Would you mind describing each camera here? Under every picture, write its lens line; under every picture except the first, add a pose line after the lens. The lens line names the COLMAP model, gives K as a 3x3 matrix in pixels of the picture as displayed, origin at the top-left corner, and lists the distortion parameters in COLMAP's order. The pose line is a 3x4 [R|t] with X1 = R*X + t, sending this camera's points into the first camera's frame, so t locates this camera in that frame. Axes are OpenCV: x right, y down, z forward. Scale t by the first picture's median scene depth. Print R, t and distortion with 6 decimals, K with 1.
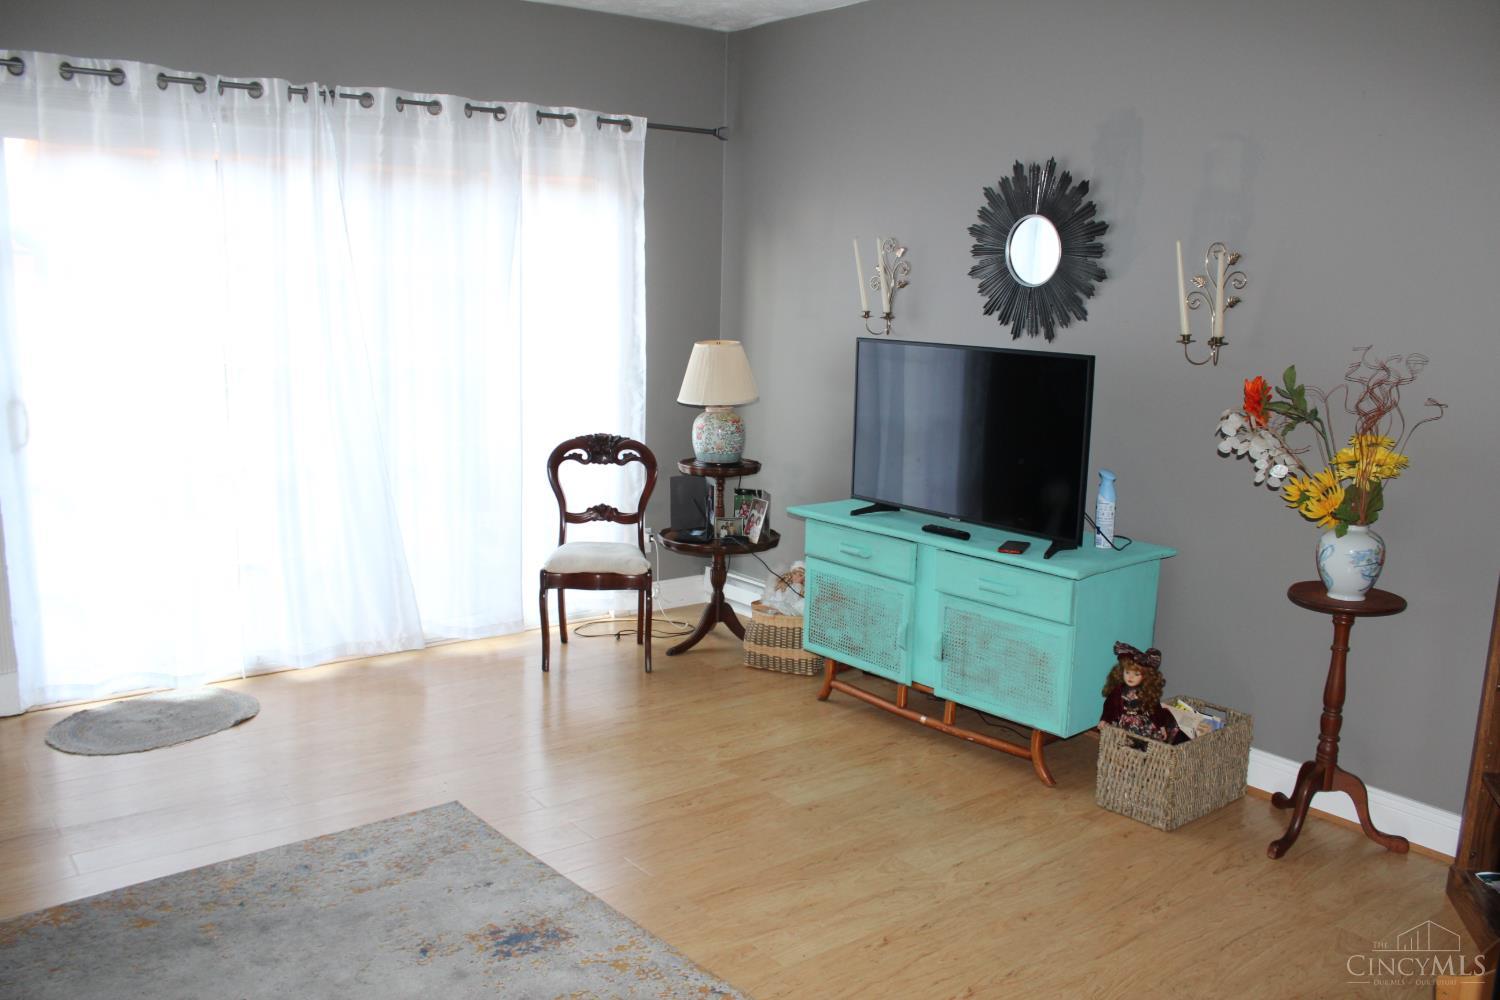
lens RADIAL K [[1272.4, 0, 754.5], [0, 1272.4, 503.0], [0, 0, 1]] dist [-0.136807, 0.103947]
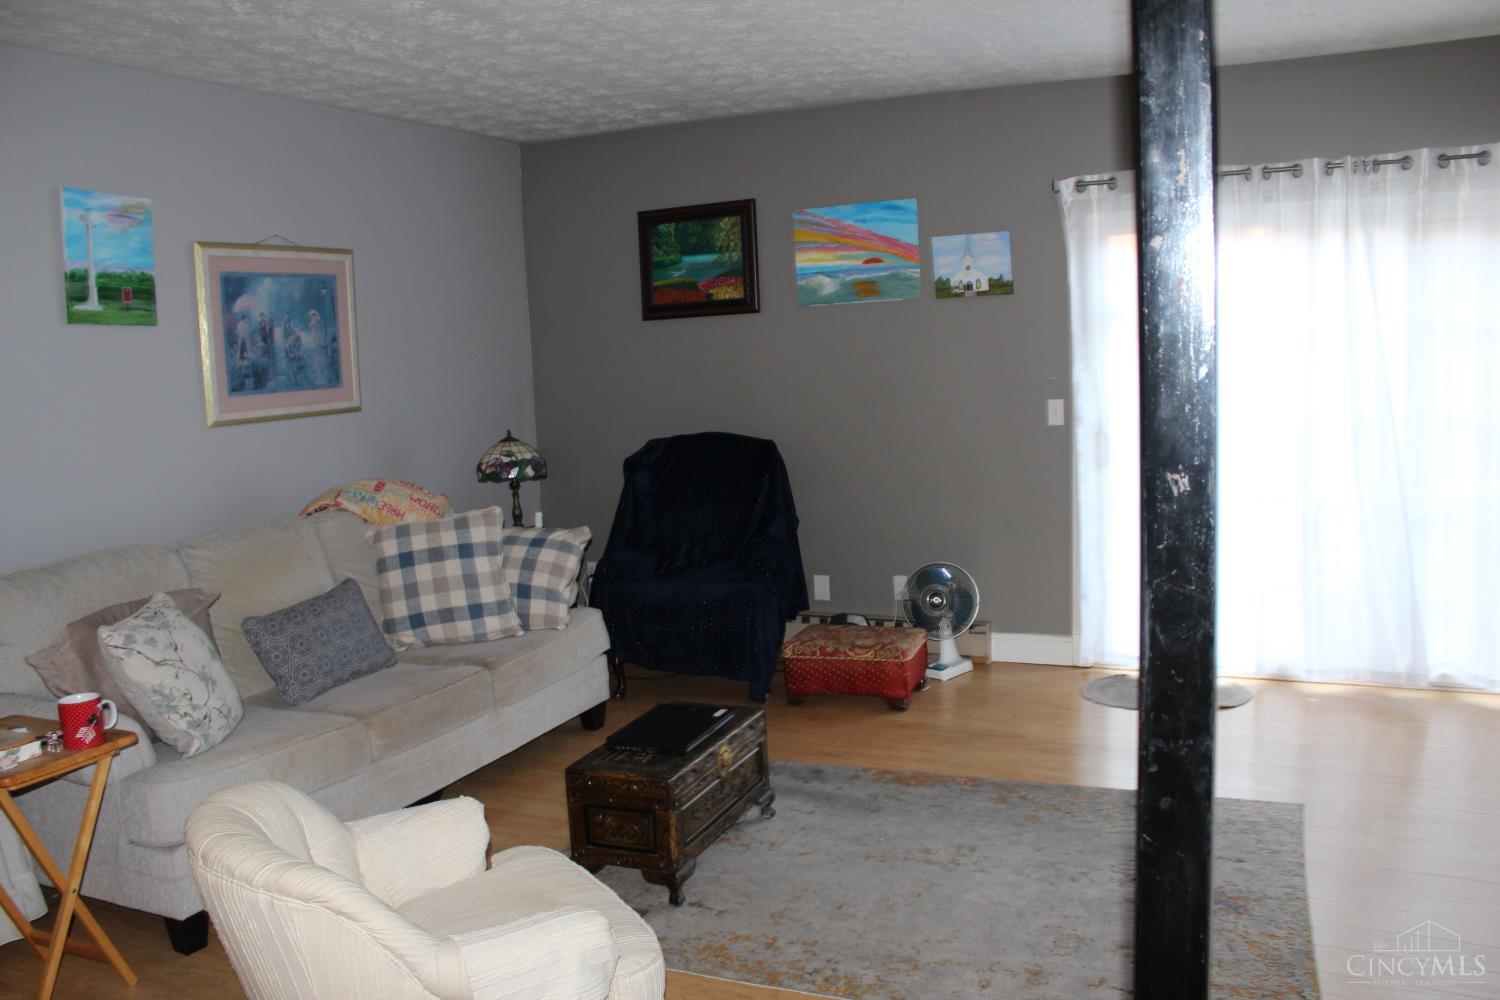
lens RADIAL K [[1272.4, 0, 753.5], [0, 1272.4, 502.0], [0, 0, 1]] dist [-0.136807, 0.103947]
pose [[0.453246, 0.052252, -0.889853, 0.346331], [-0.114942, 0.993372, -0.000215, 0.028740], [0.883944, 0.102379, 0.456248, 0.040912]]
